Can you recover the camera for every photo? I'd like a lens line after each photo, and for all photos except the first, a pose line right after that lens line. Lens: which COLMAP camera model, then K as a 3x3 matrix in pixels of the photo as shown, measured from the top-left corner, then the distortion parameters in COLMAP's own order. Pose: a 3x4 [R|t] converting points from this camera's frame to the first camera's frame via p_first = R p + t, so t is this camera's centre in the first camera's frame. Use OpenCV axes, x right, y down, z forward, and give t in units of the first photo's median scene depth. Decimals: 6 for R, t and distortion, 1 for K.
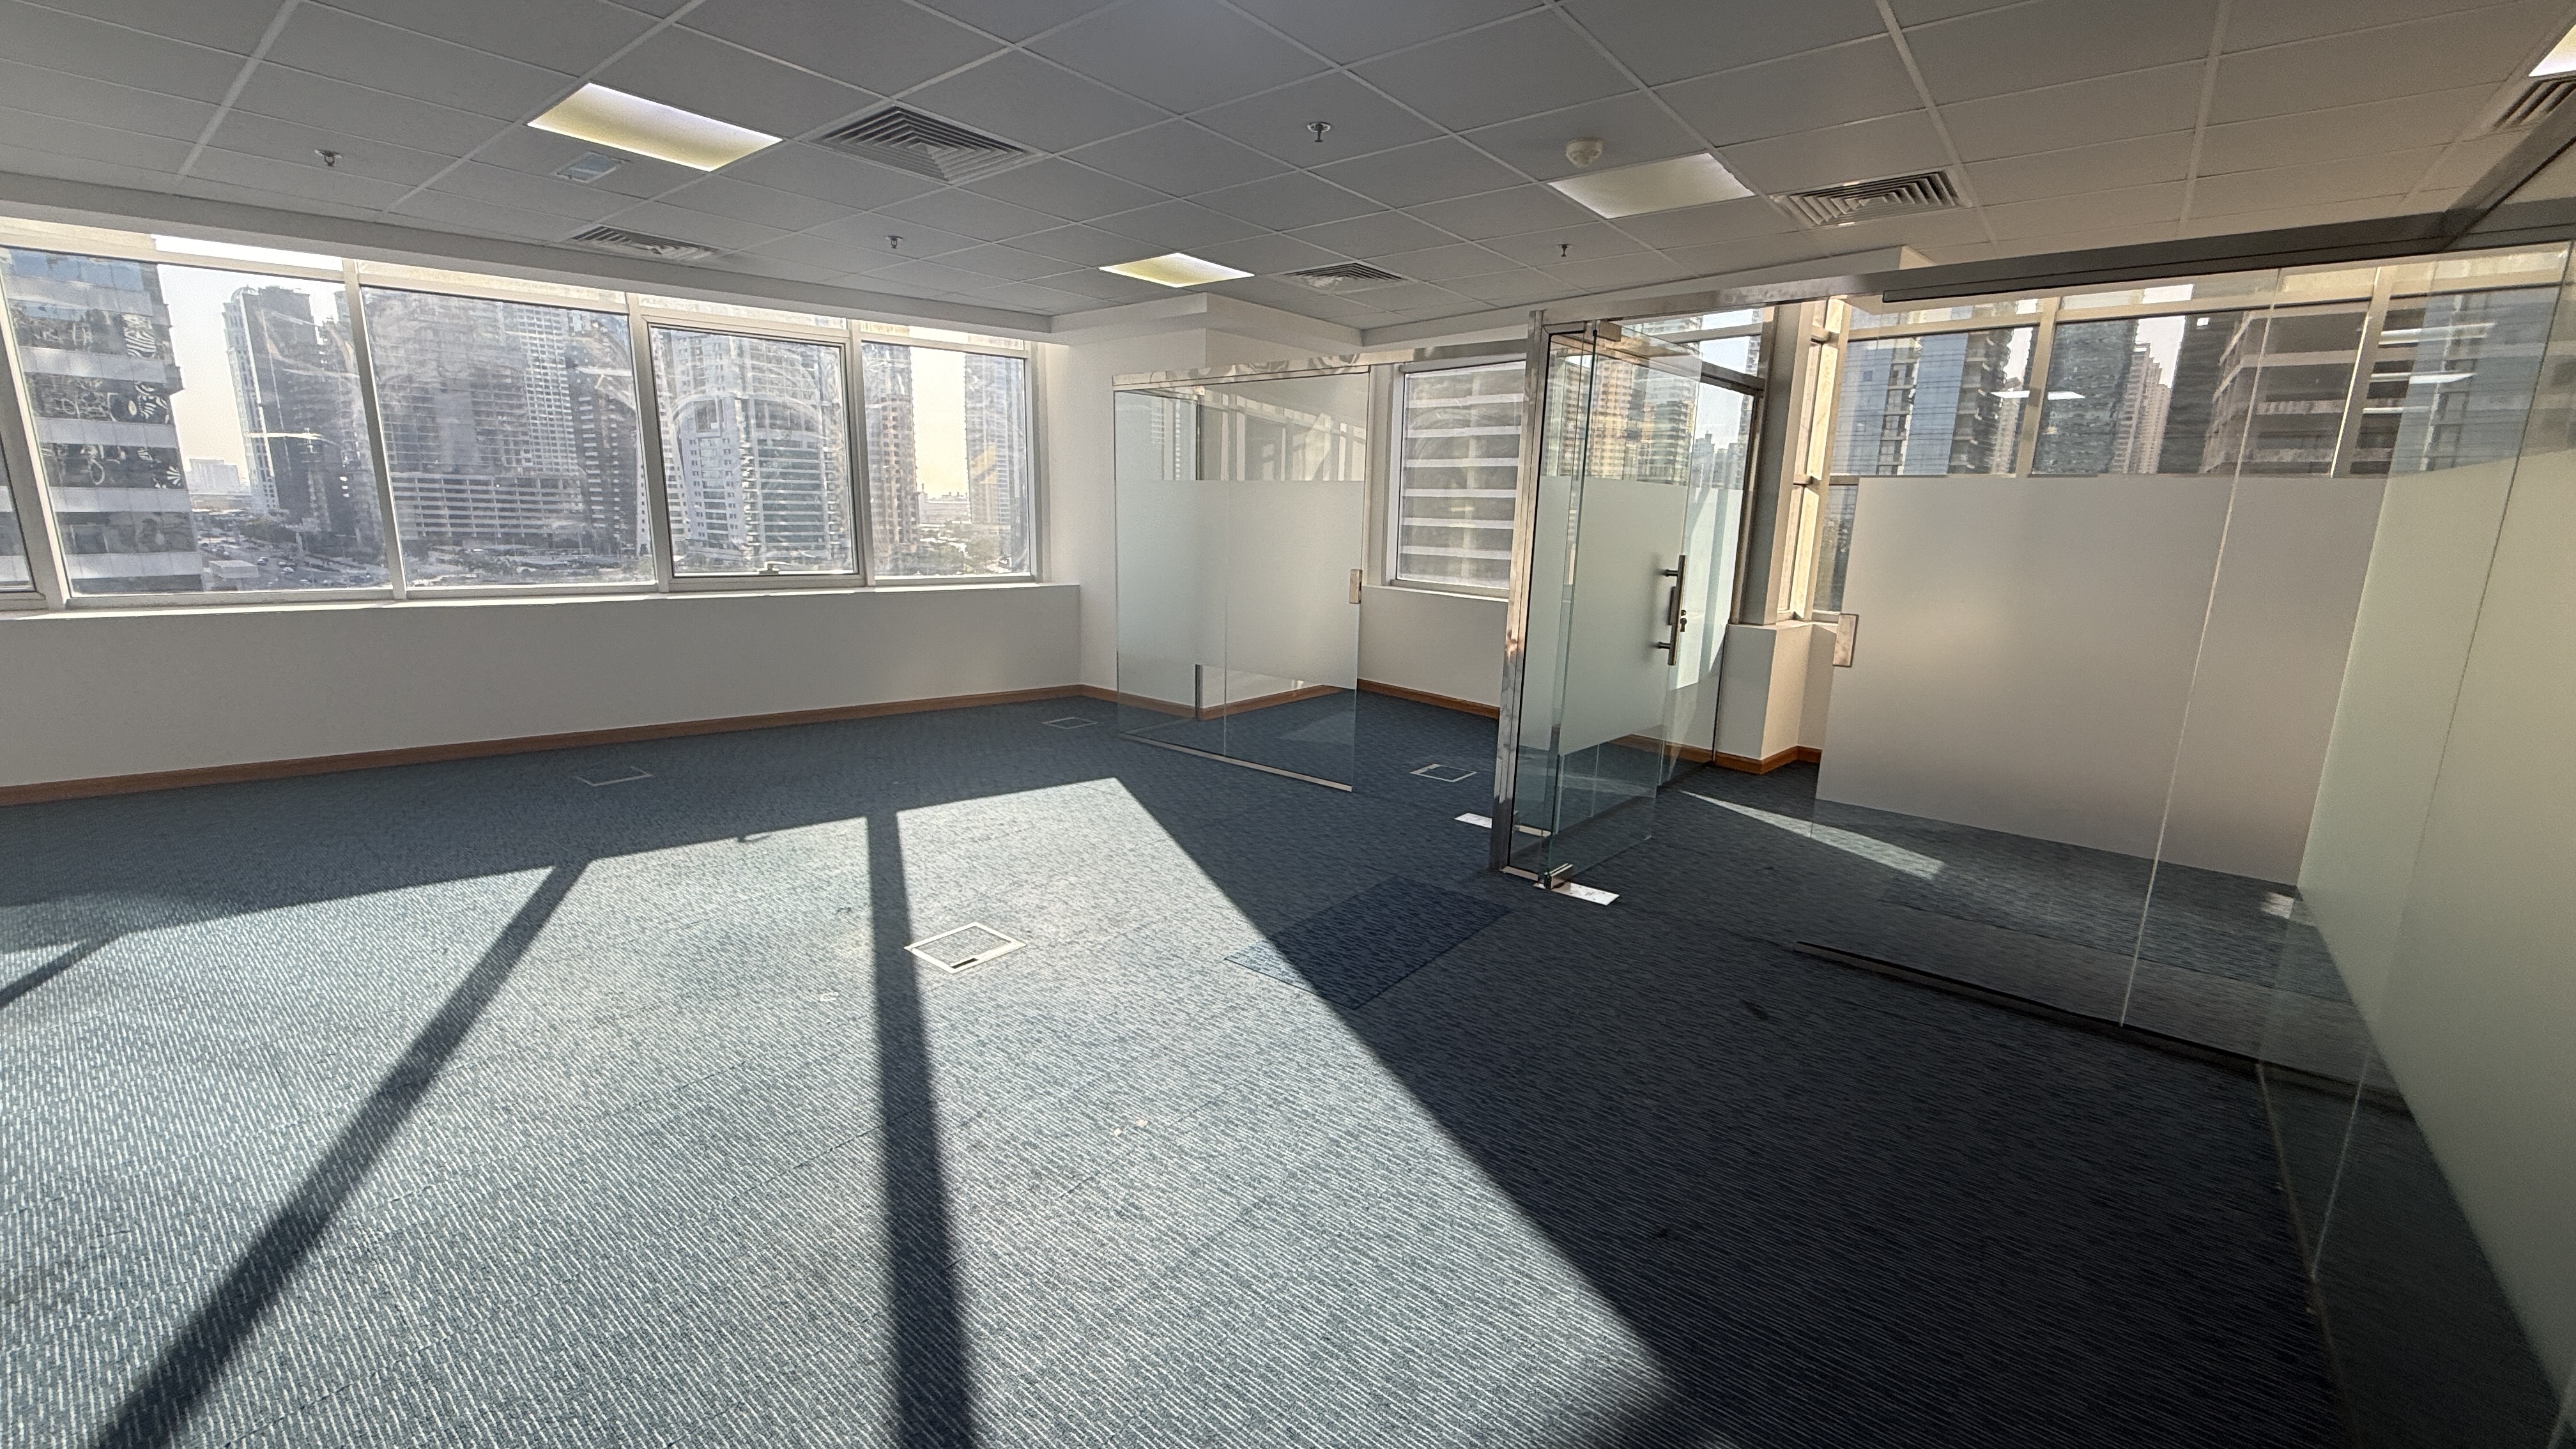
lens RADIAL K [[1022.2, 0, 1280.5], [0, 1022.2, 726.0], [0, 0, 1]] dist [-0.001099, 0.000330]
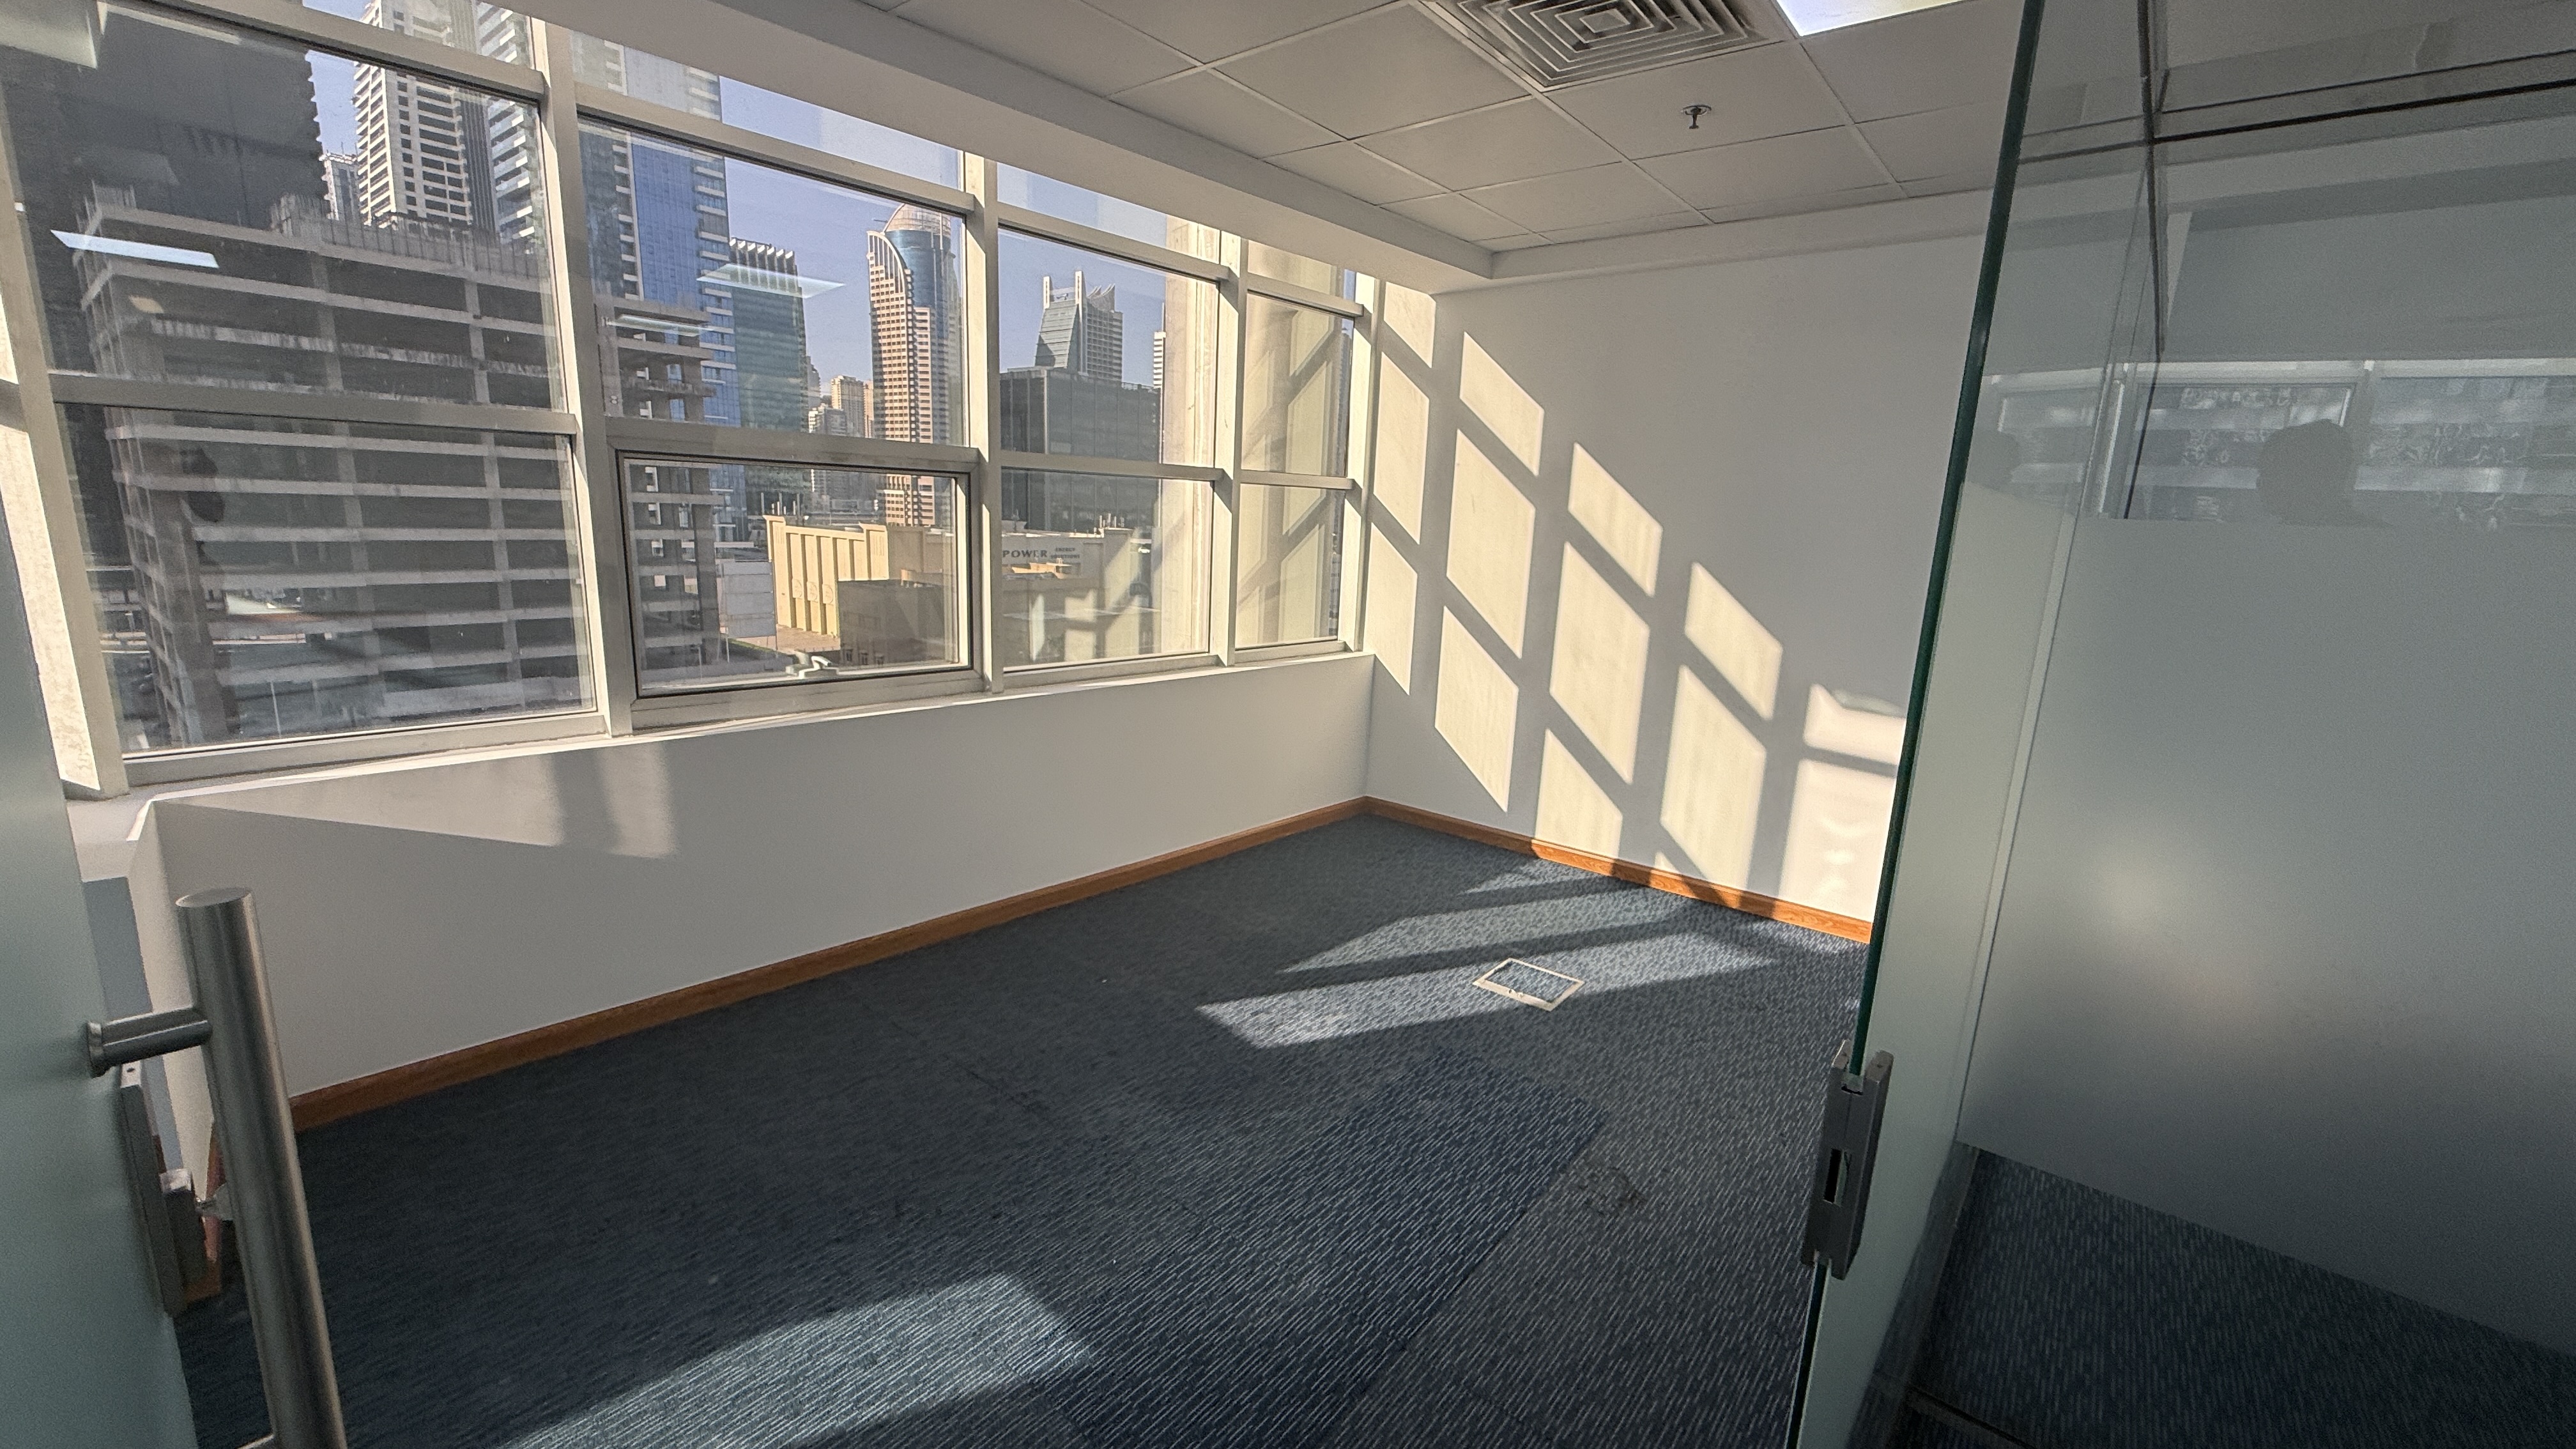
lens RADIAL K [[1062.8, 0, 1293.3], [0, 1062.8, 681.3], [0, 0, 1]] dist [0.000344, 0.000141]
pose [[0.008586, -0.179120, 0.983790, 0.261407], [0.167684, 0.970153, 0.175174, -0.209606], [-0.985803, 0.163462, 0.038365, 0.920257]]
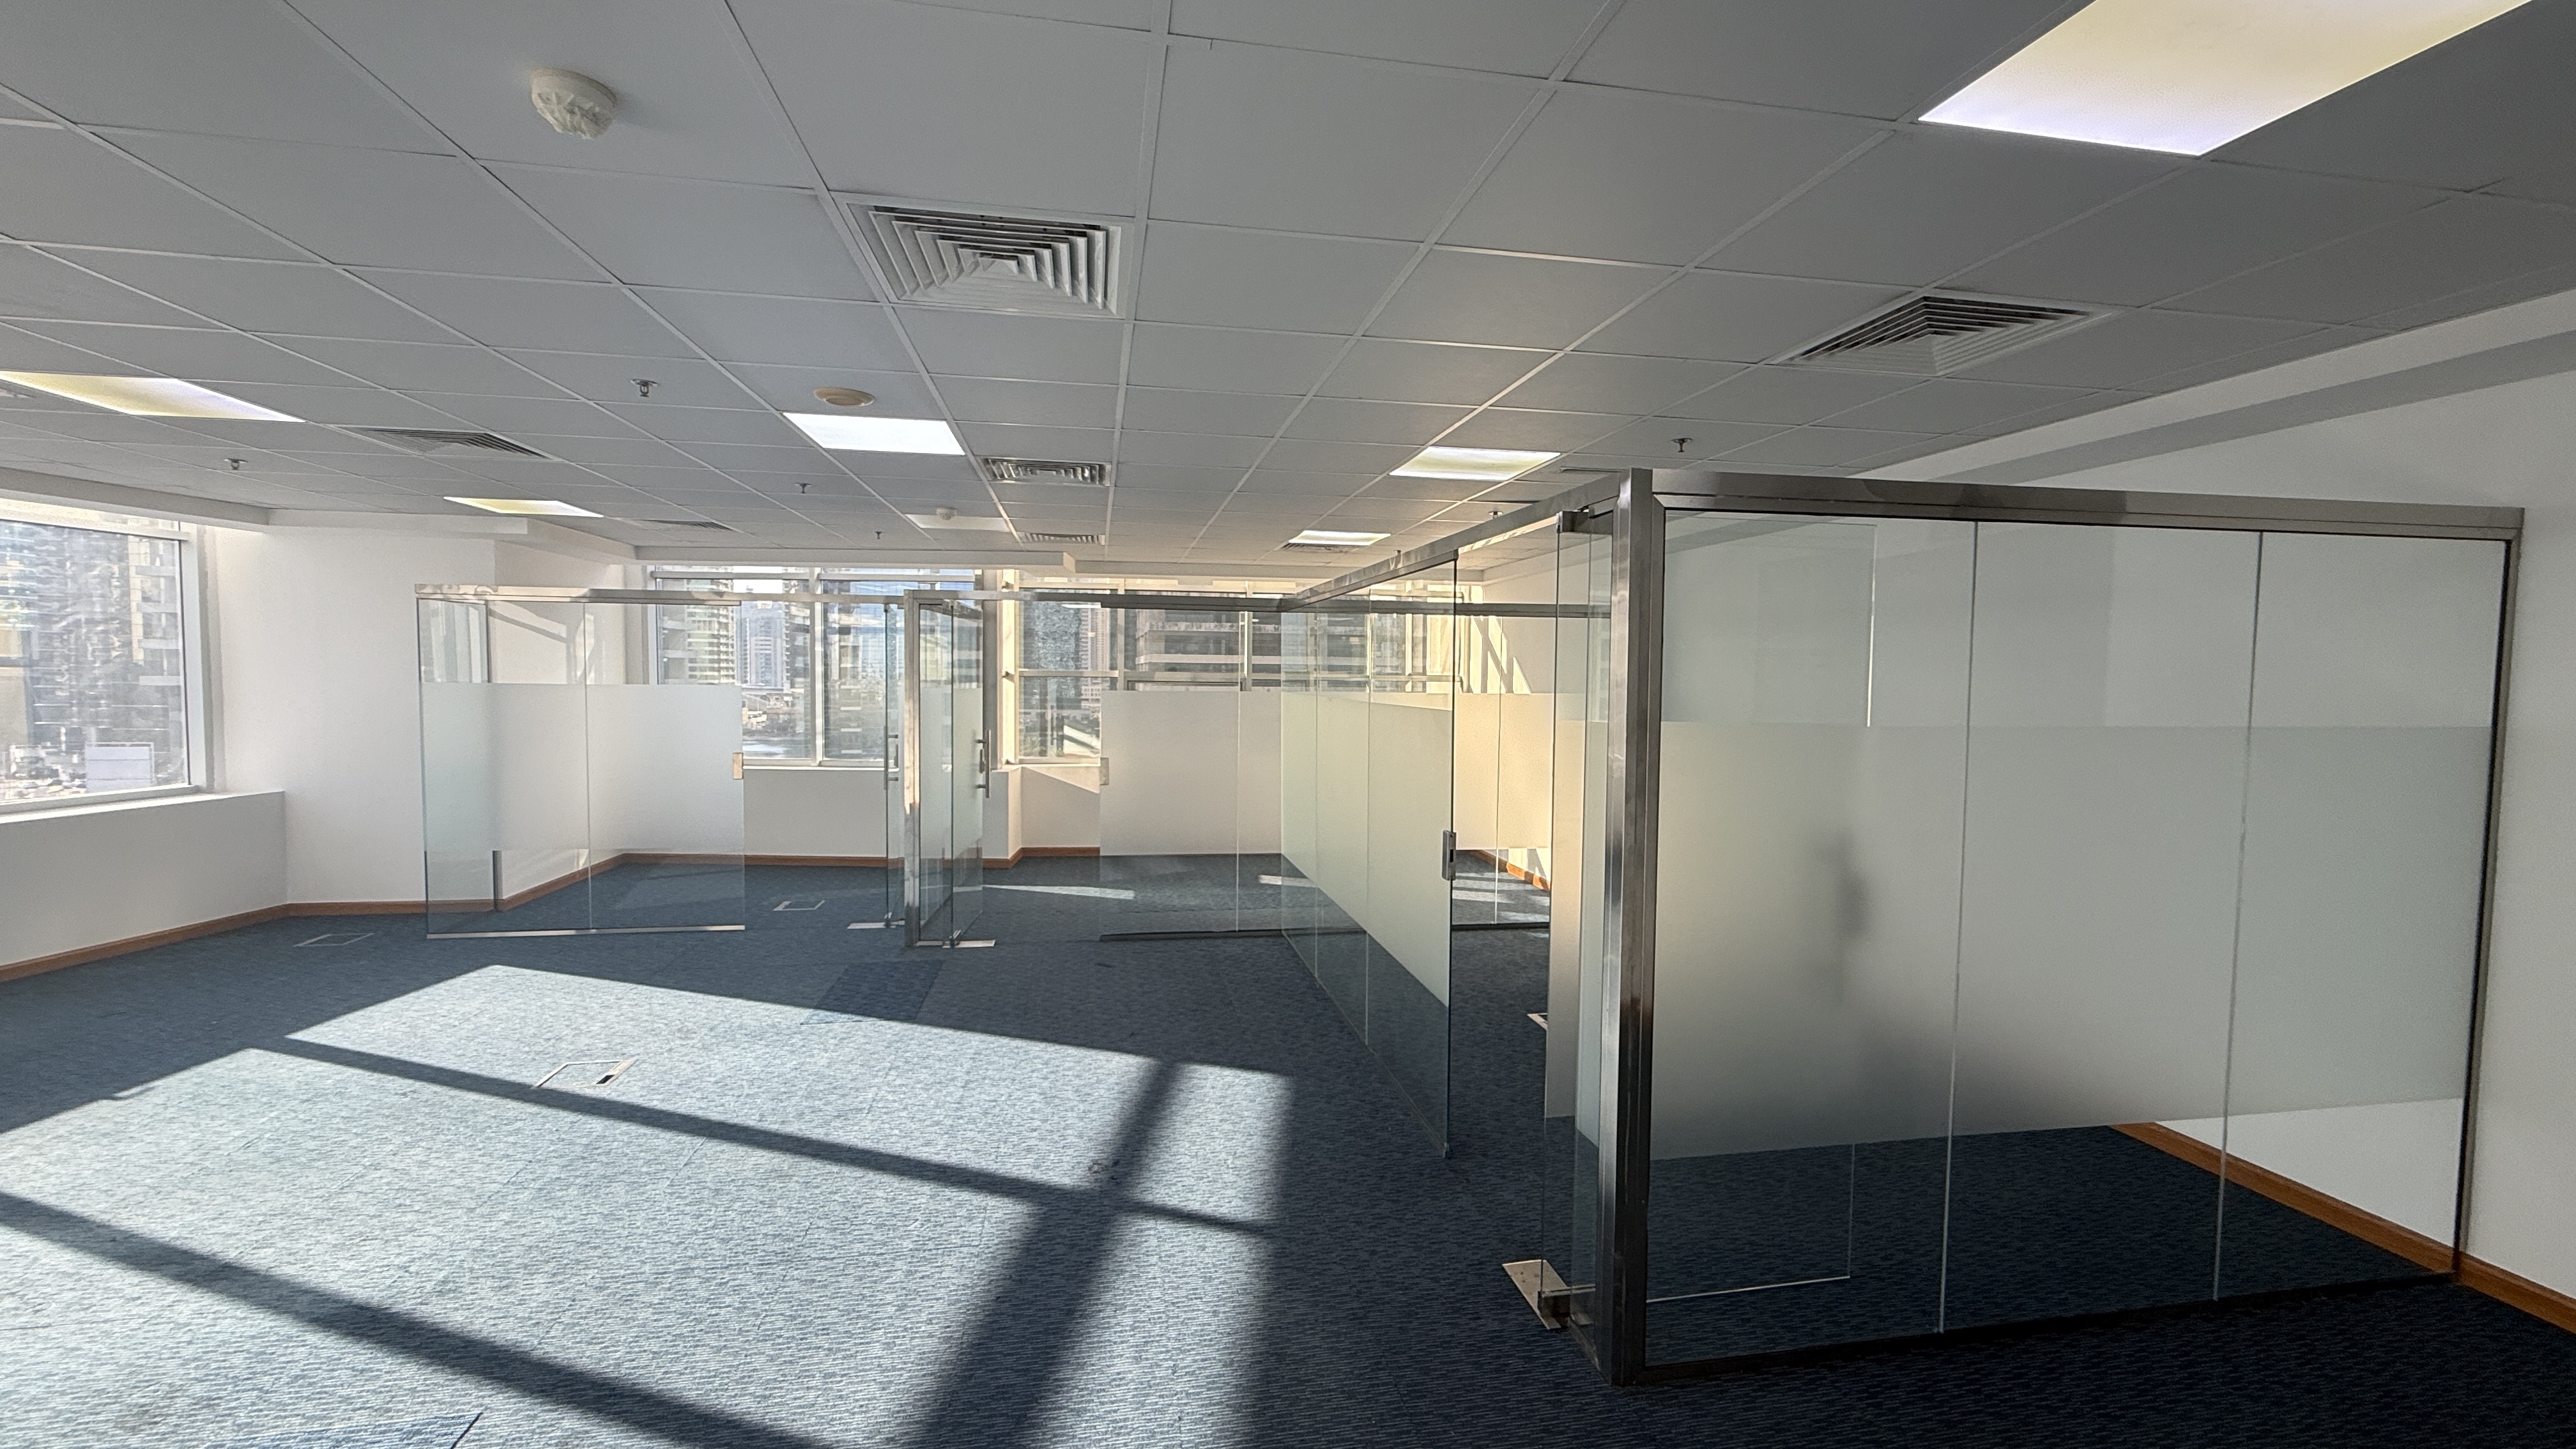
lens RADIAL K [[1022.2, 0, 1280.5], [0, 1022.2, 726.0], [0, 0, 1]] dist [-0.001099, 0.000330]
pose [[0.650447, -0.052584, 0.757729, -0.599196], [0.163174, 0.983982, -0.071786, 0.022534], [-0.741817, 0.170335, 0.648609, -0.453915]]
